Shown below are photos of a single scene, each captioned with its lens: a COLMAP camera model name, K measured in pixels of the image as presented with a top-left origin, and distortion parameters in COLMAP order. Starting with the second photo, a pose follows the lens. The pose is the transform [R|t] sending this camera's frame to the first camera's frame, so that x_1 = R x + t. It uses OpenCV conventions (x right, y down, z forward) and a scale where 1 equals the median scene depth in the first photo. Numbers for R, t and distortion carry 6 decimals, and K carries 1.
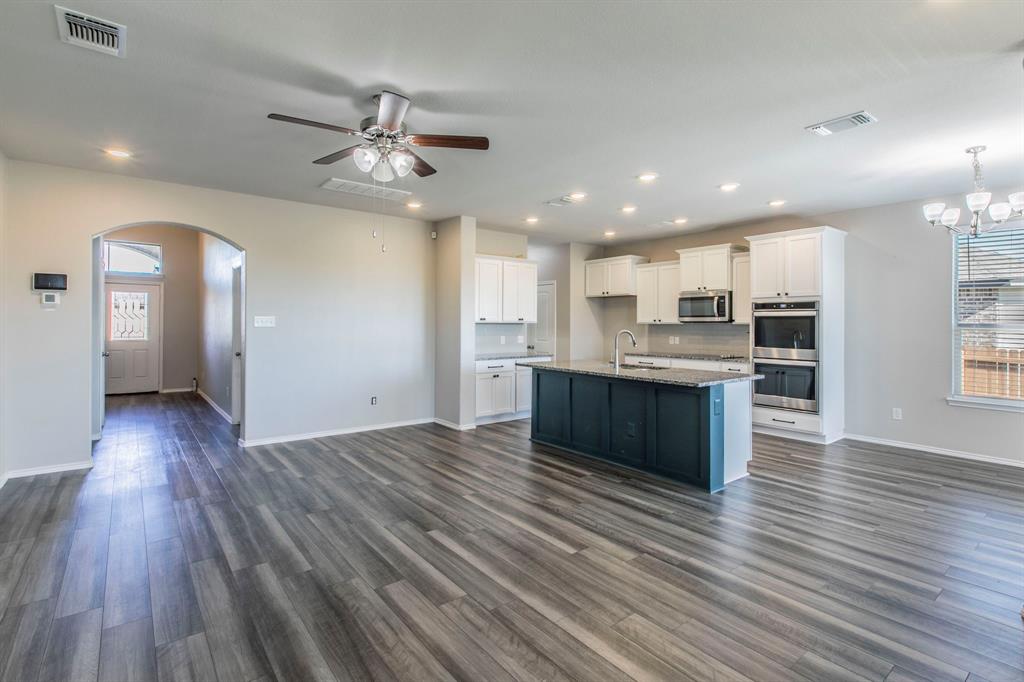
lens RADIAL K [[502.1, 0, 537.8], [0, 502.1, 321.4], [0, 0, 1]] dist [-0.024096, 0.002150]
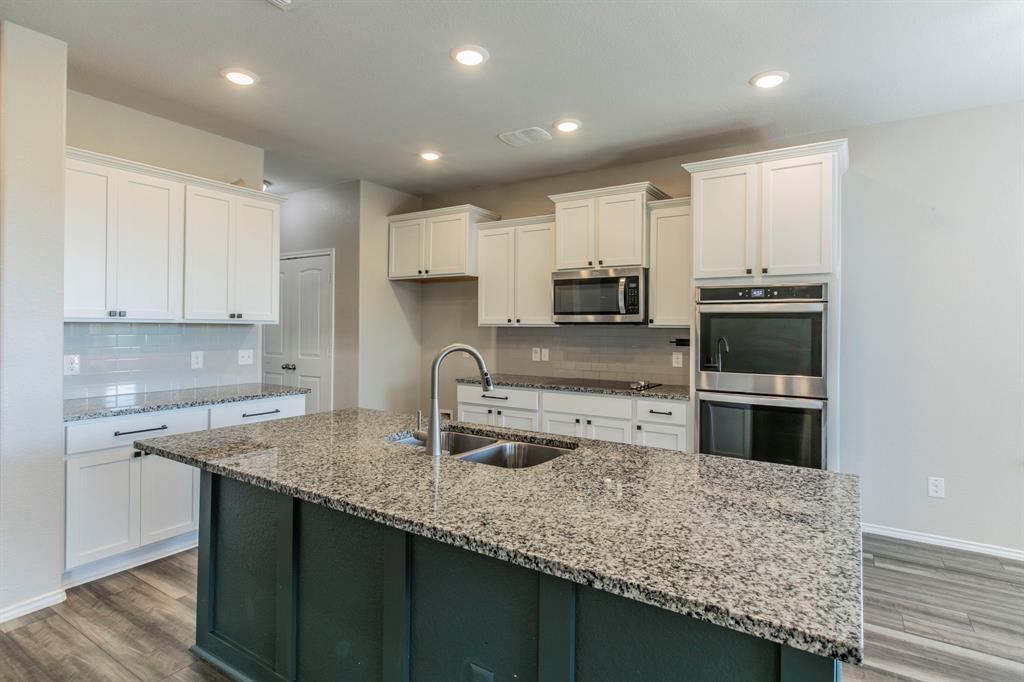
lens RADIAL K [[529.6, 0, 539.1], [0, 529.6, 322.7], [0, 0, 1]] dist [0.006848, 0.000930]
pose [[0.946618, 0.005894, 0.322305, 0.080623], [-0.005098, 0.999982, -0.003313, 0.002749], [-0.322318, 0.001493, 0.946630, 0.477222]]
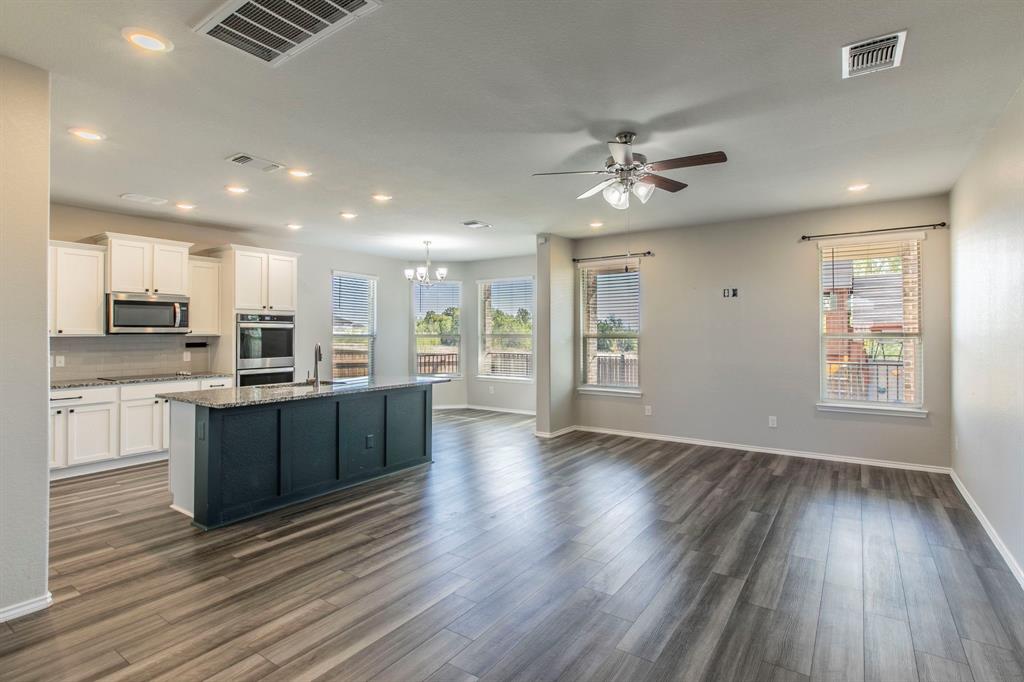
lens RADIAL K [[502.1, 0, 498.0], [0, 502.1, 327.4], [0, 0, 1]] dist [-0.024096, 0.002150]
pose [[-0.252330, 0.007224, 0.967614, -0.588344], [-0.000836, 0.999970, -0.007683, -0.003072], [-0.967641, -0.002747, -0.252316, 0.695793]]
